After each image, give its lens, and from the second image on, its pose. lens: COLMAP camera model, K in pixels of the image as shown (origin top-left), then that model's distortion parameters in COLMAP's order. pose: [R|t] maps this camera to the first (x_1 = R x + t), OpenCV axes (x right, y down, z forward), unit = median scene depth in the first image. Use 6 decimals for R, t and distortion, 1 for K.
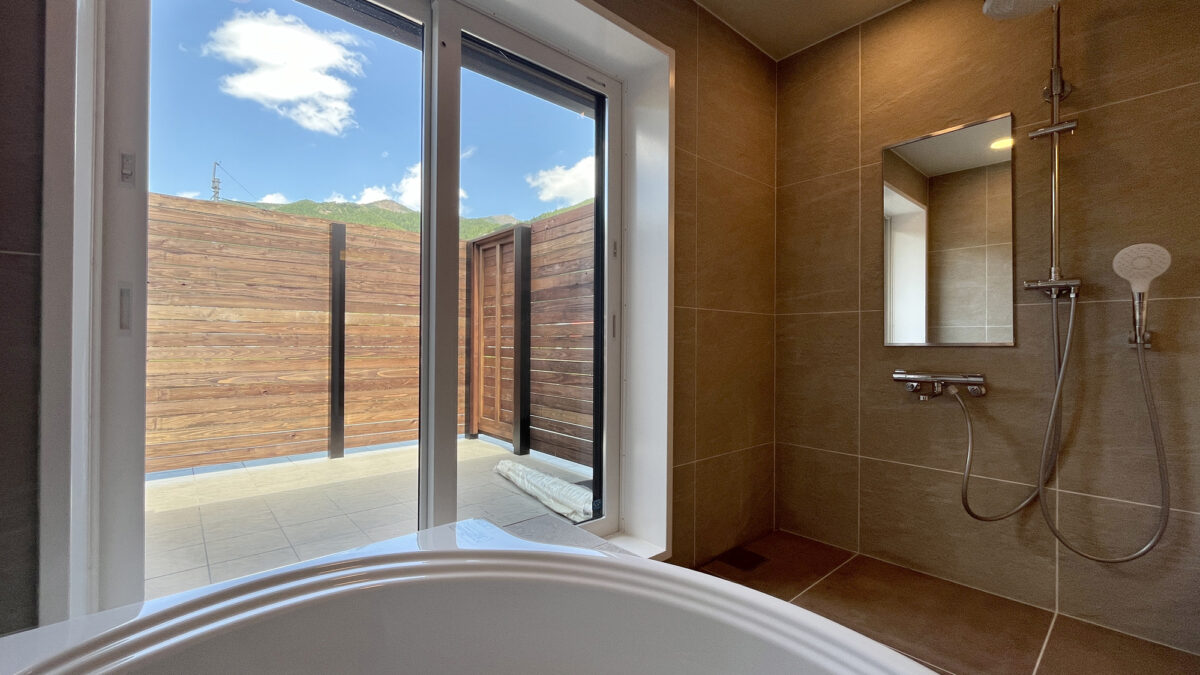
lens RADIAL K [[490.2, 0, 596.3], [0, 490.2, 338.9], [0, 0, 1]] dist [-0.000624, -0.000463]
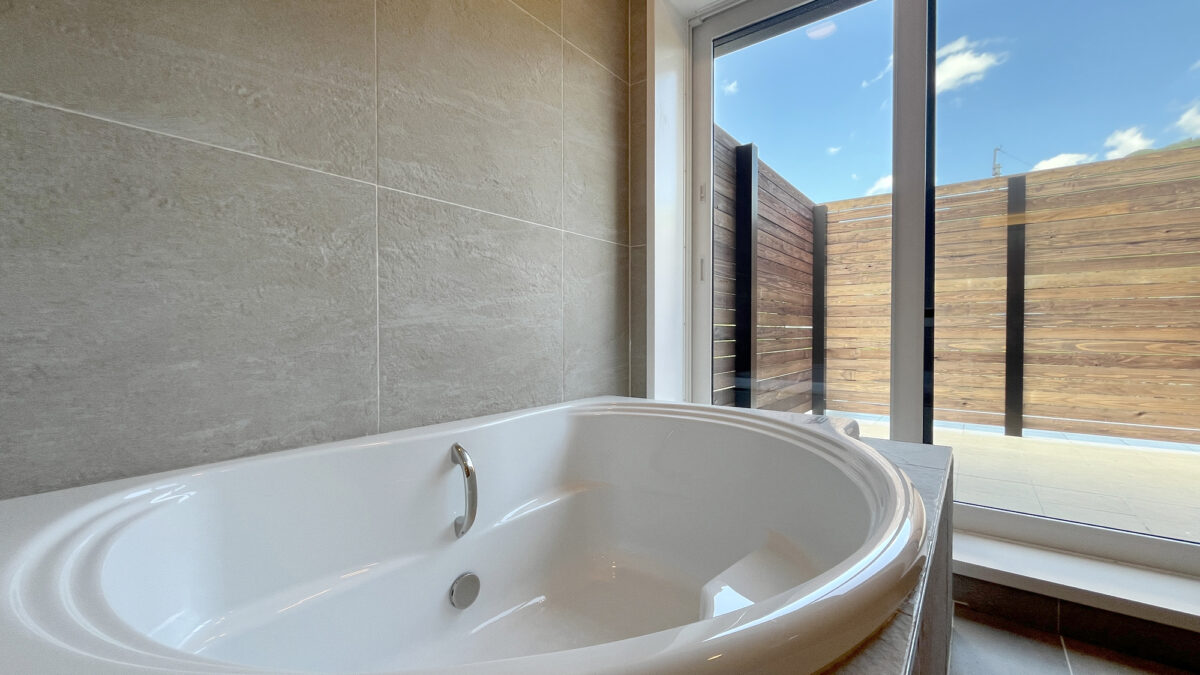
lens RADIAL K [[490.2, 0, 595.3], [0, 490.2, 346.1], [0, 0, 1]] dist [-0.000624, -0.000463]
pose [[0.197286, 0.021014, -0.980121, 0.208478], [0.008130, 0.999701, 0.023070, 0.048626], [0.980312, -0.012520, 0.197056, 0.057935]]
